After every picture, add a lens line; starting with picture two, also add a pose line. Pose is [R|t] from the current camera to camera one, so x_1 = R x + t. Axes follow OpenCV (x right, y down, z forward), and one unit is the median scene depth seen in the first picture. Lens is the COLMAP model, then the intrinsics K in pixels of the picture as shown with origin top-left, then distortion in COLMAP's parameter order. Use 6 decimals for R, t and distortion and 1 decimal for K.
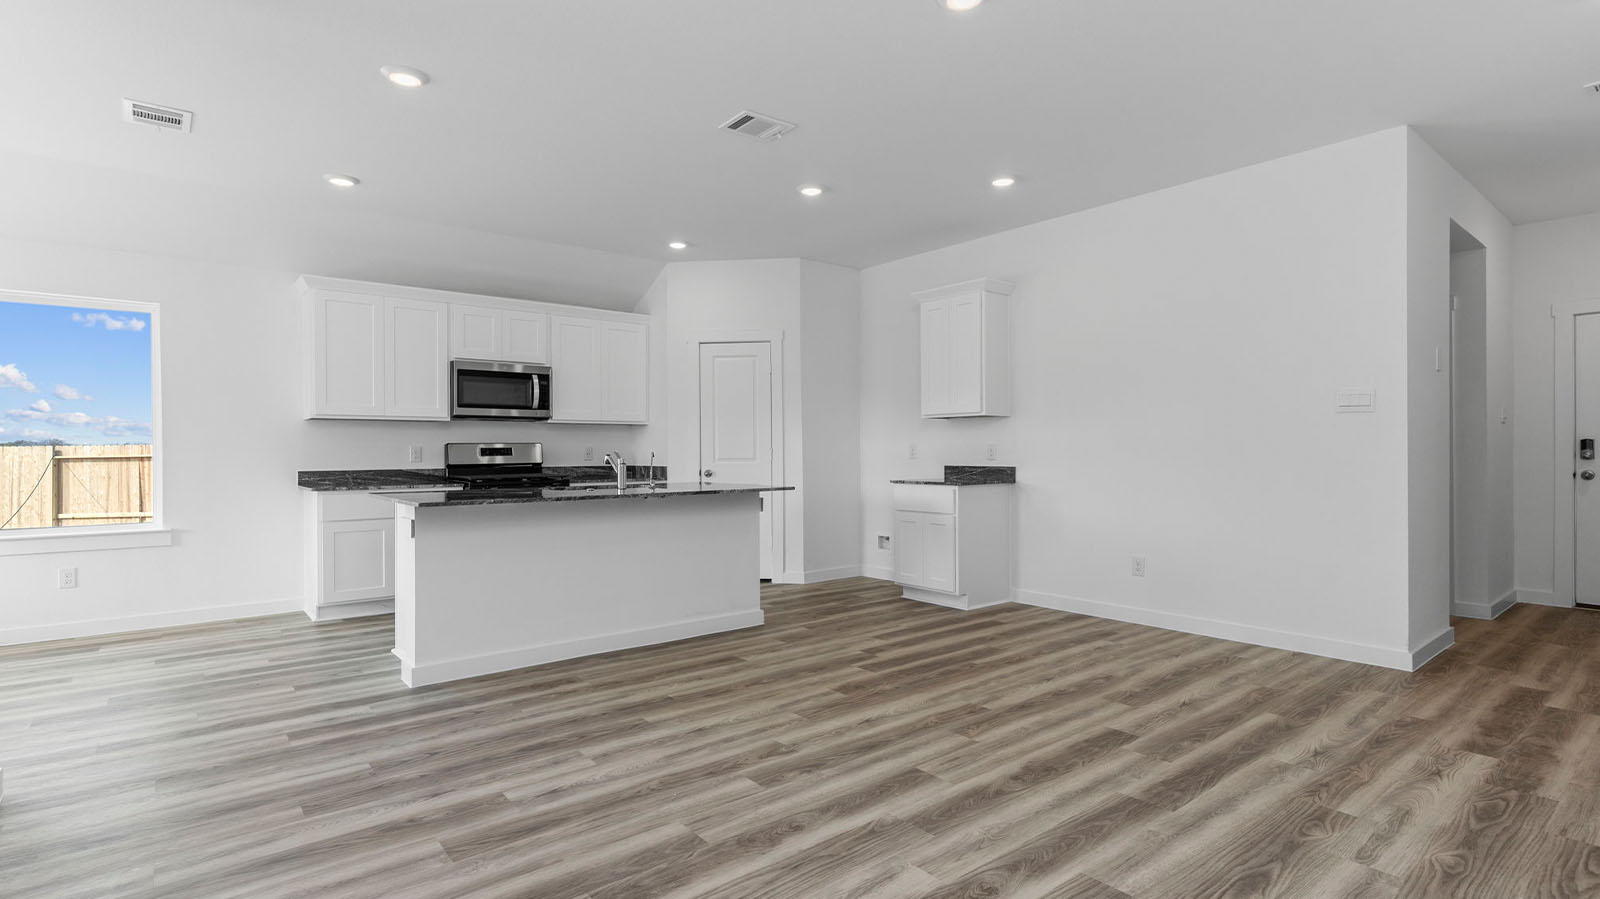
lens RADIAL K [[789.3, 0, 800.0], [0, 789.3, 449.5], [0, 0, 1]] dist [-0.001184, -0.000620]
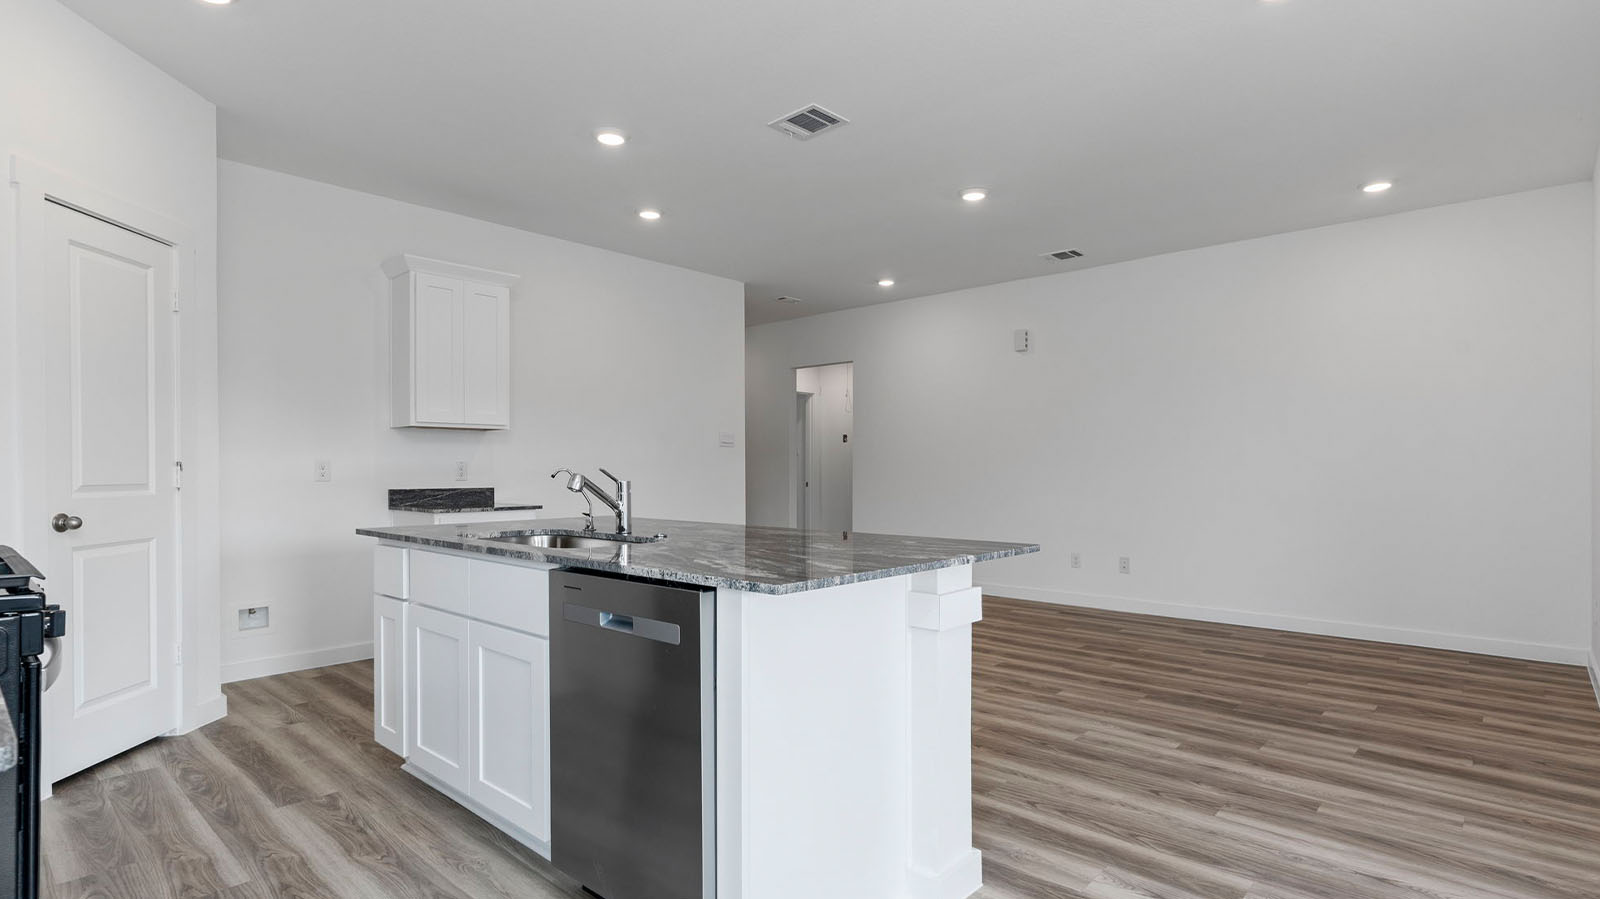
lens RADIAL K [[798.1, 0, 798.5], [0, 798.1, 465.4], [0, 0, 1]] dist [0.000048, -0.000868]
pose [[-0.155658, 0.009402, 0.987766, -0.662365], [-0.000260, 0.999954, -0.009559, 0.005261], [-0.987811, -0.001745, -0.155648, 0.777422]]
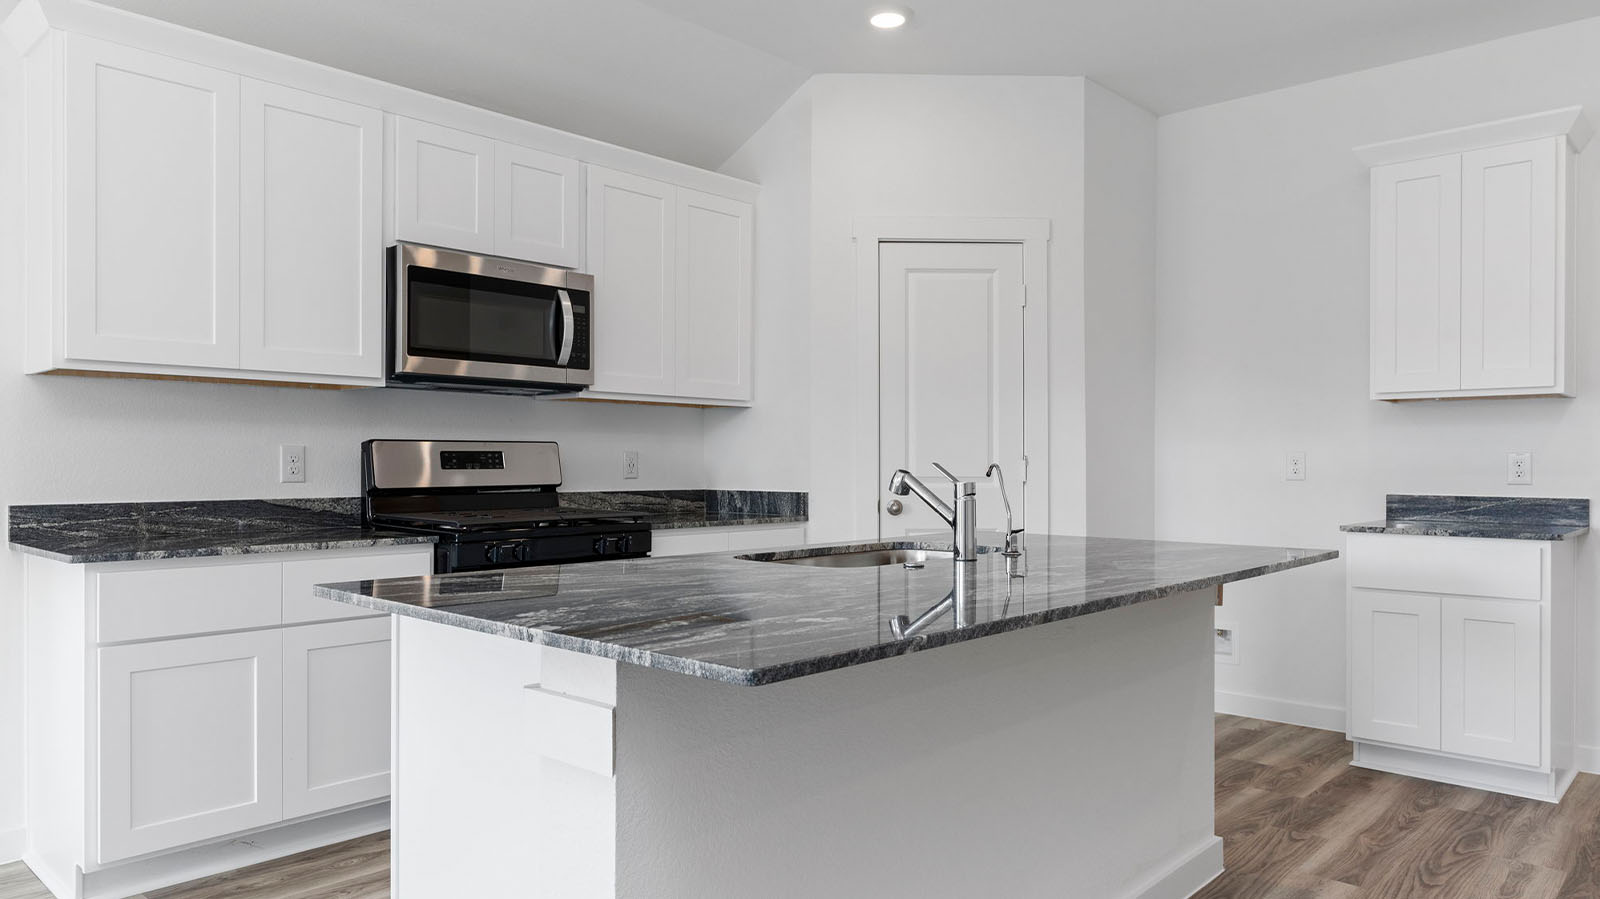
lens RADIAL K [[1065.5, 0, 798.7], [0, 1065.5, 468.5], [0, 0, 1]] dist [-0.005362, -0.002941]
pose [[0.990010, 0.007329, 0.140806, -0.304174], [-0.008368, 0.999942, 0.006788, 0.002272], [-0.140748, -0.007899, 0.990014, 0.398800]]
